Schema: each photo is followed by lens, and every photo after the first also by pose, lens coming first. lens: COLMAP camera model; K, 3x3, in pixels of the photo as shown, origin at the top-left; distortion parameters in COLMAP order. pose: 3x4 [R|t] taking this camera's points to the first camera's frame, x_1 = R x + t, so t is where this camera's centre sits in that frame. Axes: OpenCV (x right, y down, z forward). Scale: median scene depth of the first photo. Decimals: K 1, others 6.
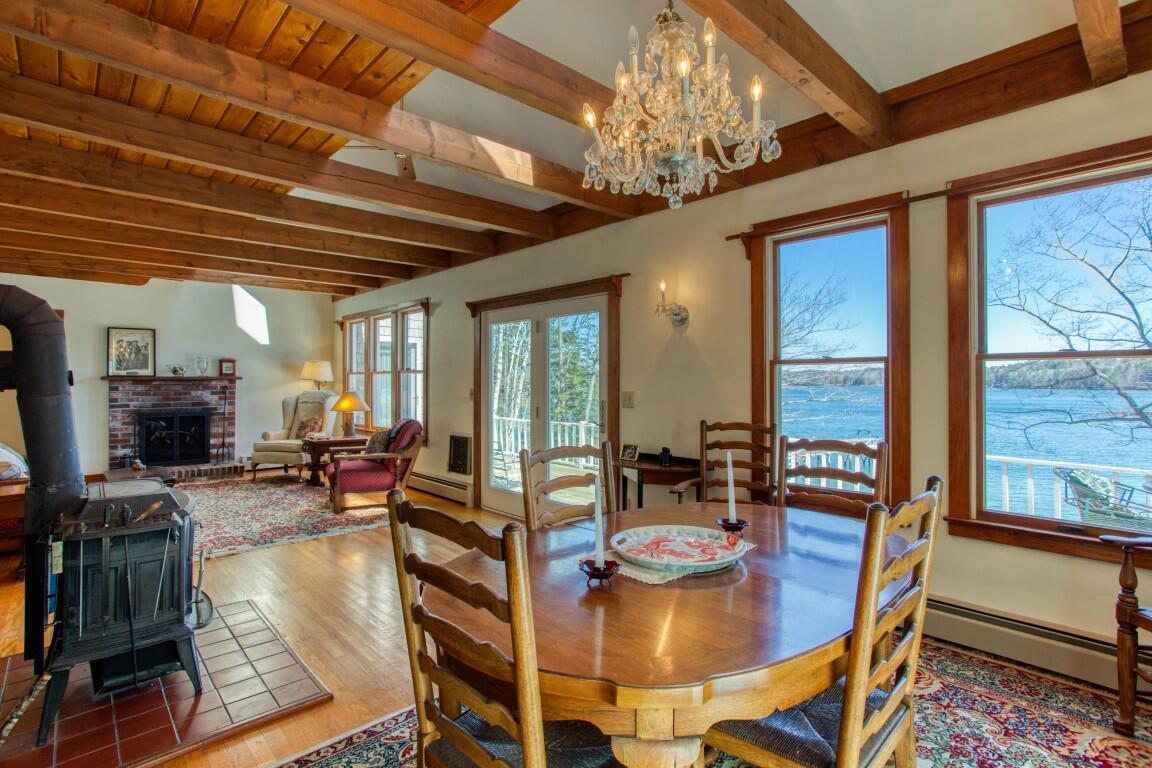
lens RADIAL K [[571.3, 0, 577.3], [0, 571.3, 380.6], [0, 0, 1]] dist [-0.003510, 0.000007]
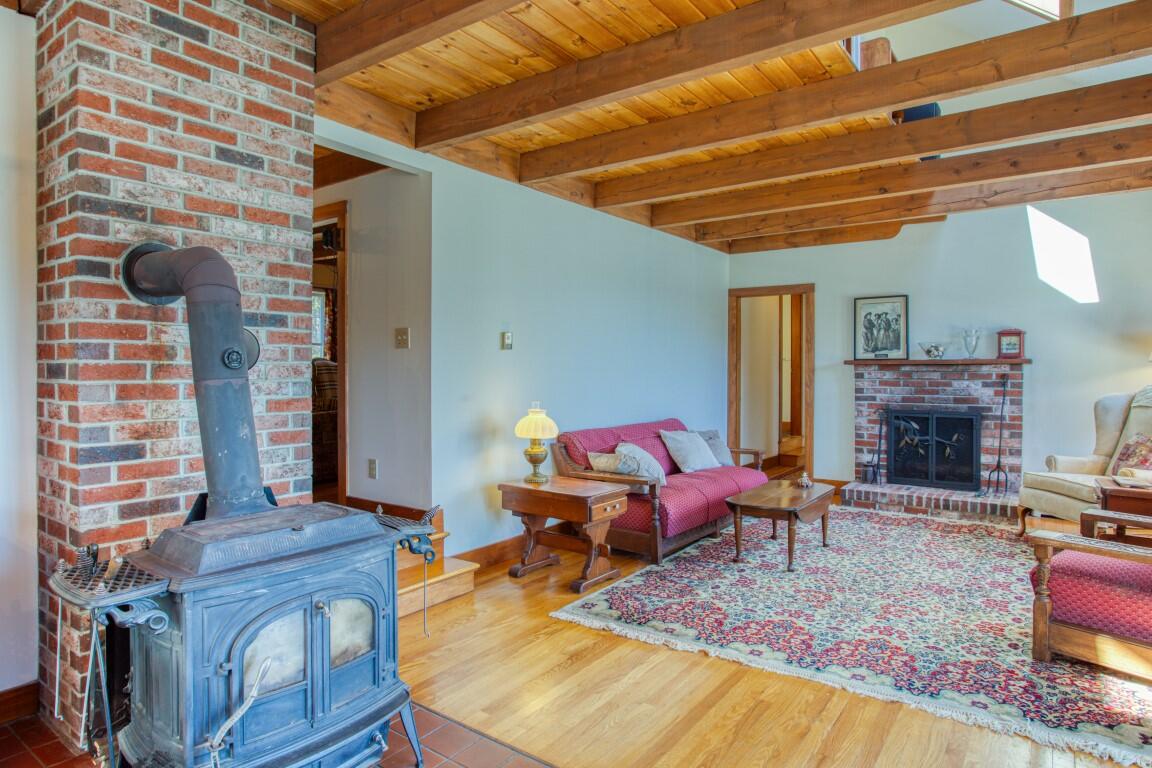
lens RADIAL K [[649.6, 0, 576.1], [0, 649.6, 377.7], [0, 0, 1]] dist [-0.006915, 0.000423]
pose [[0.212716, 0.015172, -0.976996, -0.021587], [0.000534, 0.999877, 0.015643, 0.002431], [0.977114, -0.003850, 0.212682, 0.406828]]
